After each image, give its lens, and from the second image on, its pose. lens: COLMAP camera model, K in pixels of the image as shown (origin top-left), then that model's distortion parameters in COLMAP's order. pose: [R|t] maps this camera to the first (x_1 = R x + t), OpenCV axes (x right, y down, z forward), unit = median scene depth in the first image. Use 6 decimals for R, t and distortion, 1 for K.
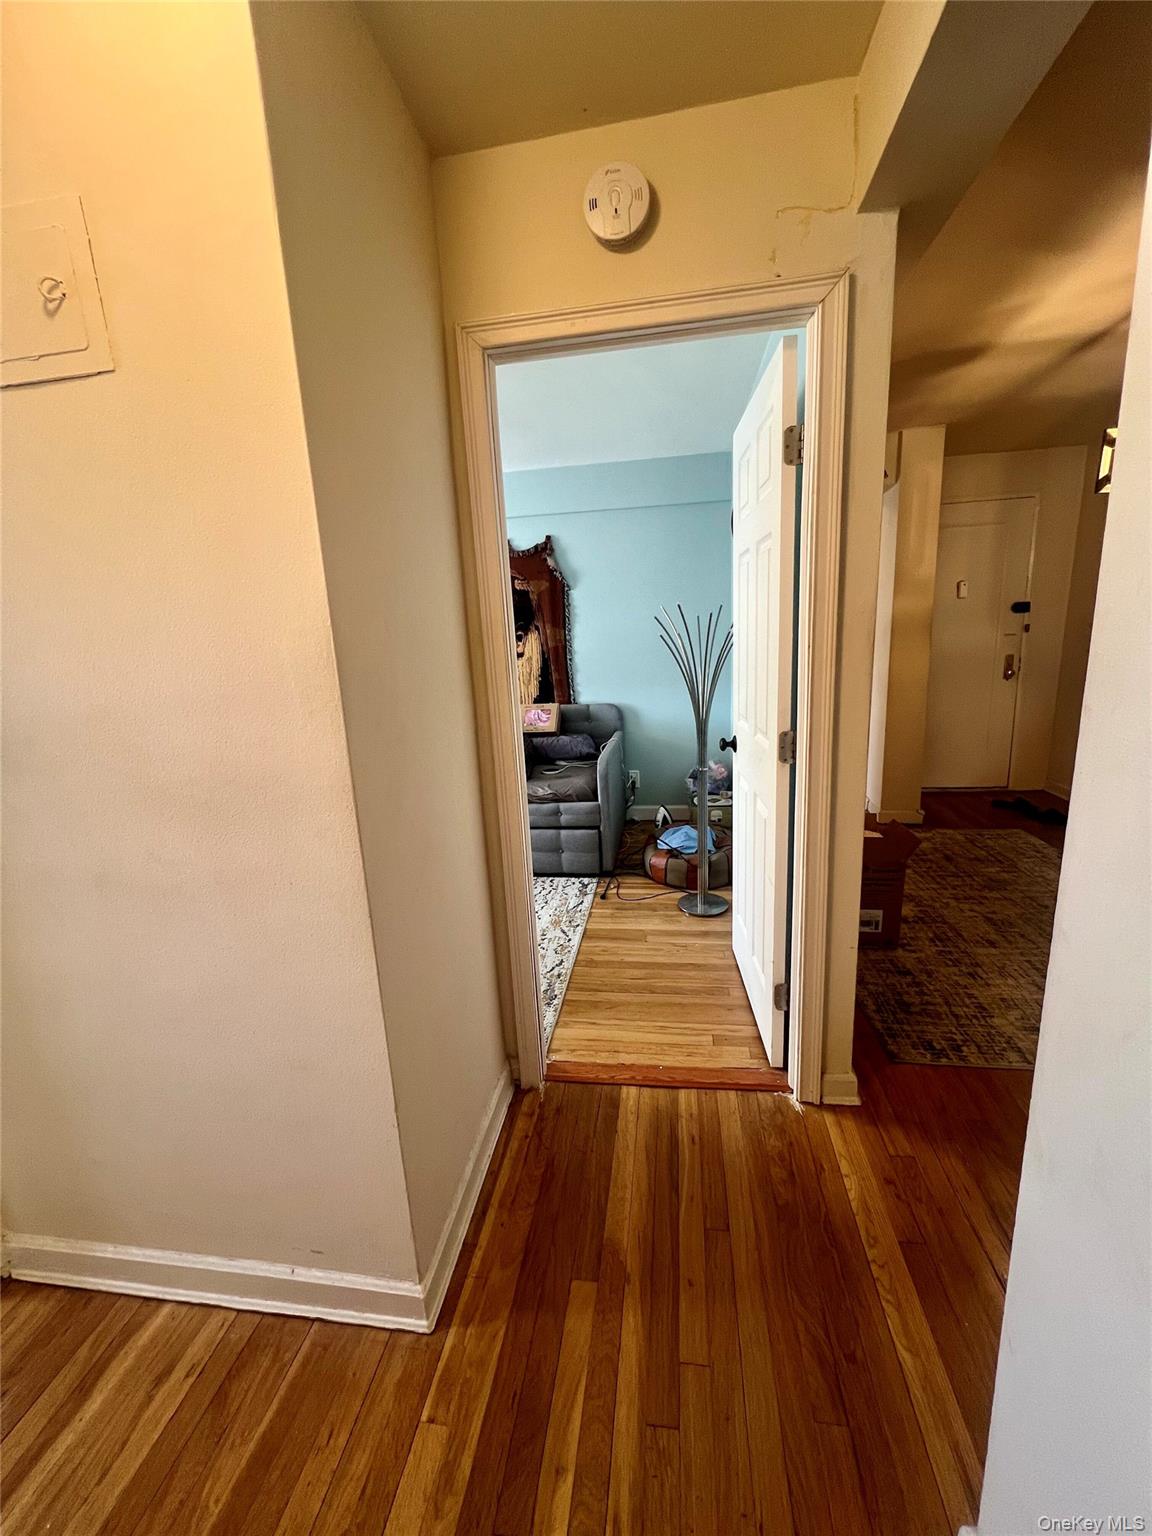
lens RADIAL K [[612.4, 0, 574.0], [0, 612.4, 772.2], [0, 0, 1]] dist [-0.003639, 0.001237]
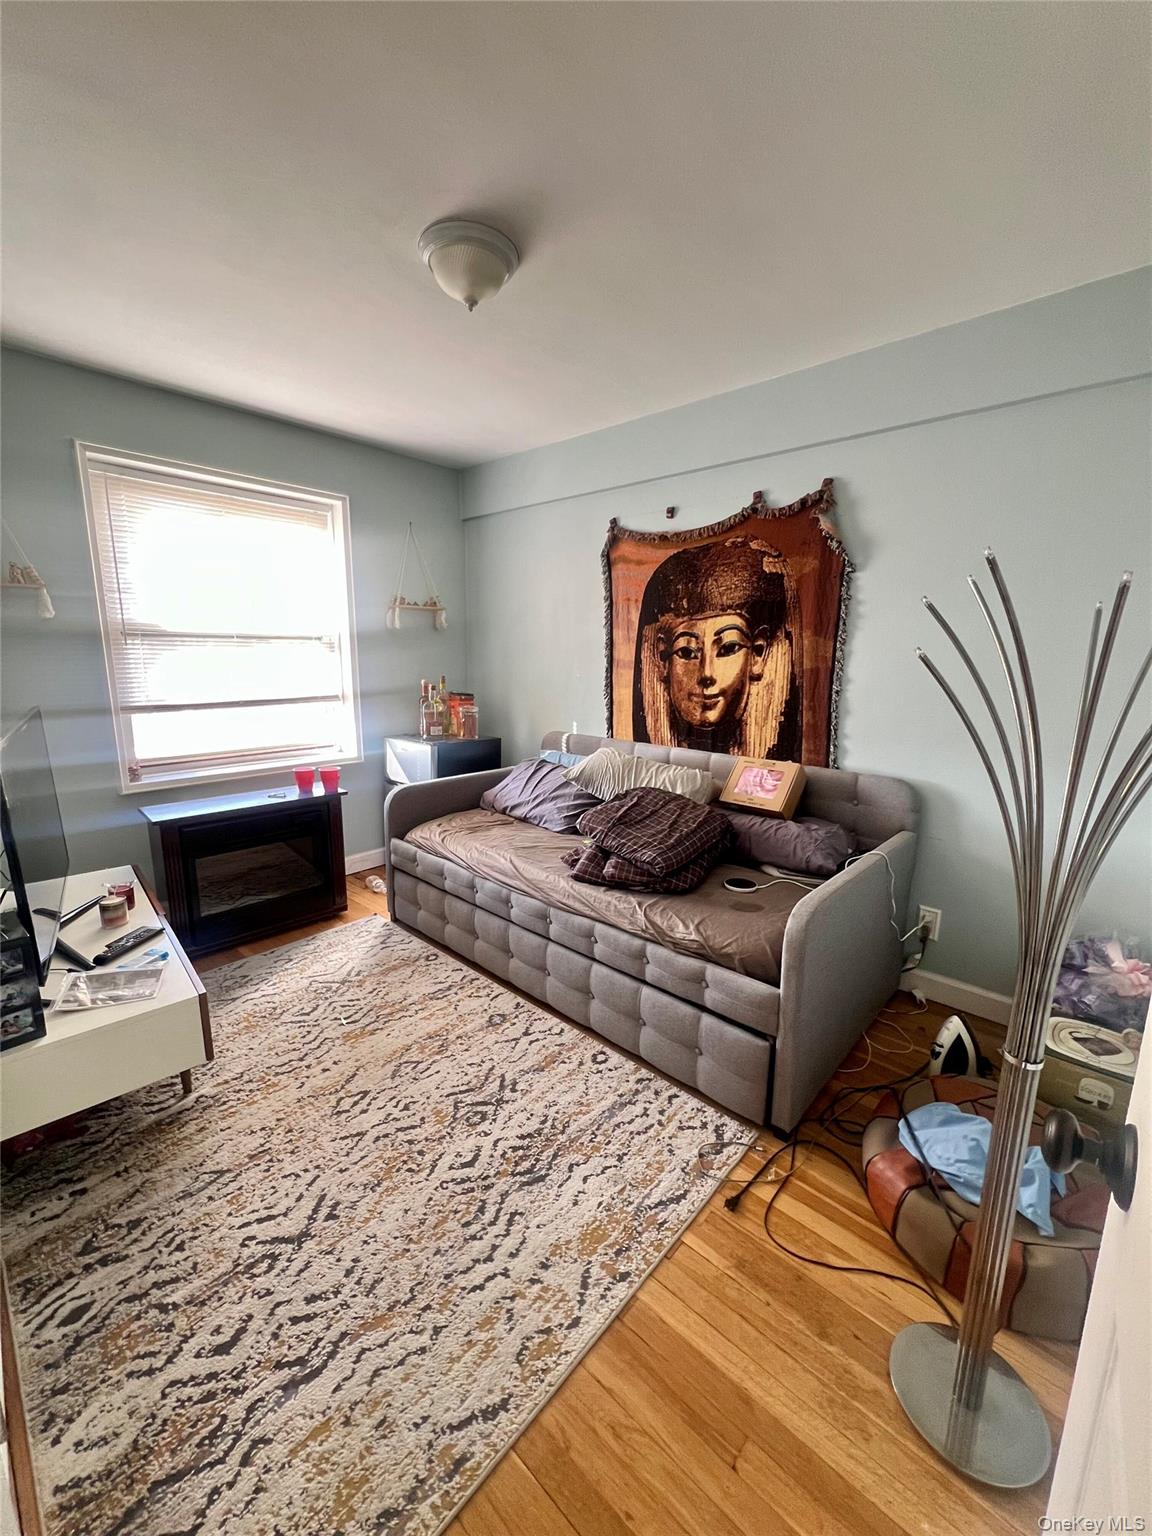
lens RADIAL K [[612.4, 0, 576.4], [0, 612.4, 768.8], [0, 0, 1]] dist [-0.003639, 0.001237]
pose [[0.833604, 0.161762, -0.528146, 0.114570], [-0.171652, 0.984680, 0.030662, -0.096085], [0.525015, 0.065097, 0.848600, 0.418019]]
